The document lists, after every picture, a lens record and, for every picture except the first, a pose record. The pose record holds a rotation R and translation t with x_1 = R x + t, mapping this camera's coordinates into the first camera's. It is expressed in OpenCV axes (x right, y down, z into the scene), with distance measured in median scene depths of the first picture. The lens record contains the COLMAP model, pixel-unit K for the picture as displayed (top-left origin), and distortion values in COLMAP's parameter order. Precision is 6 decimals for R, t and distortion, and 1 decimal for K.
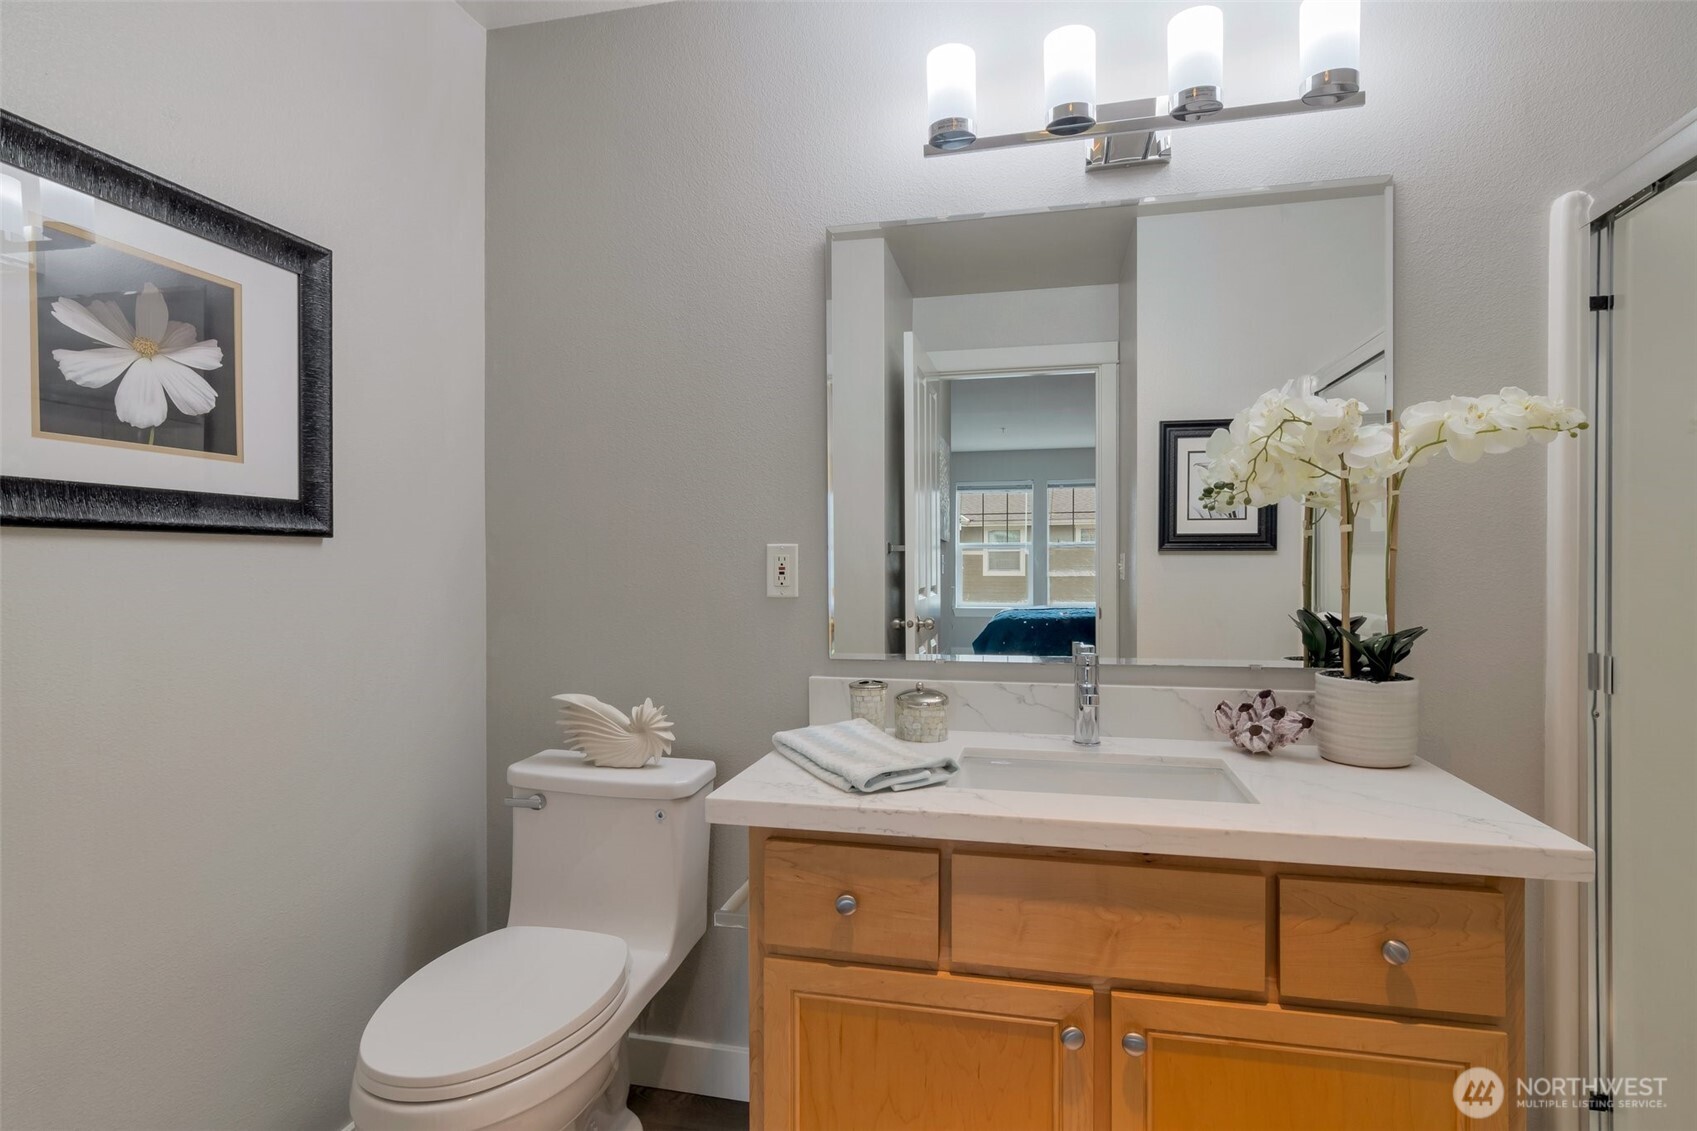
lens RADIAL K [[846.1, 0, 842.7], [0, 846.1, 570.7], [0, 0, 1]] dist [-0.000219, 0.001509]
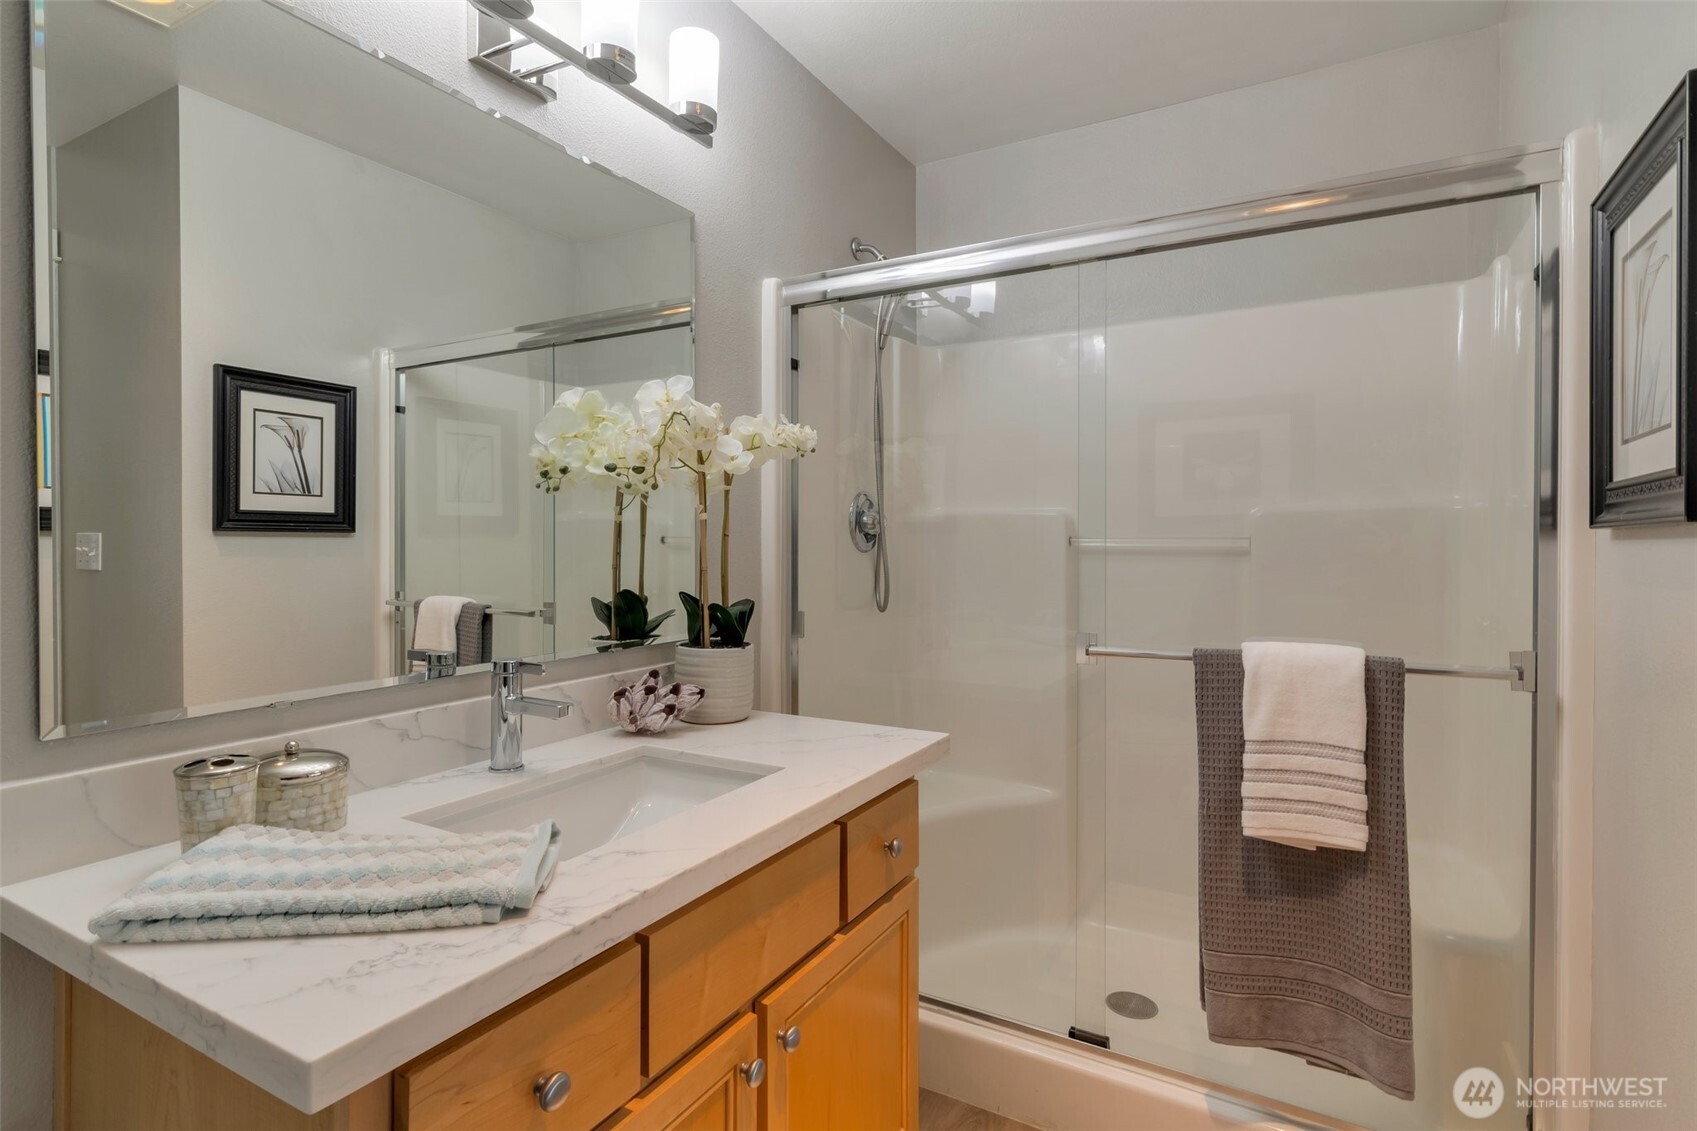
lens RADIAL K [[846.1, 0, 836.9], [0, 846.1, 550.8], [0, 0, 1]] dist [-0.000219, 0.001509]
pose [[0.297061, -0.006416, 0.954837, -0.419548], [0.008954, 0.999952, 0.003933, -0.006714], [-0.954816, 0.007381, 0.297105, 0.480282]]
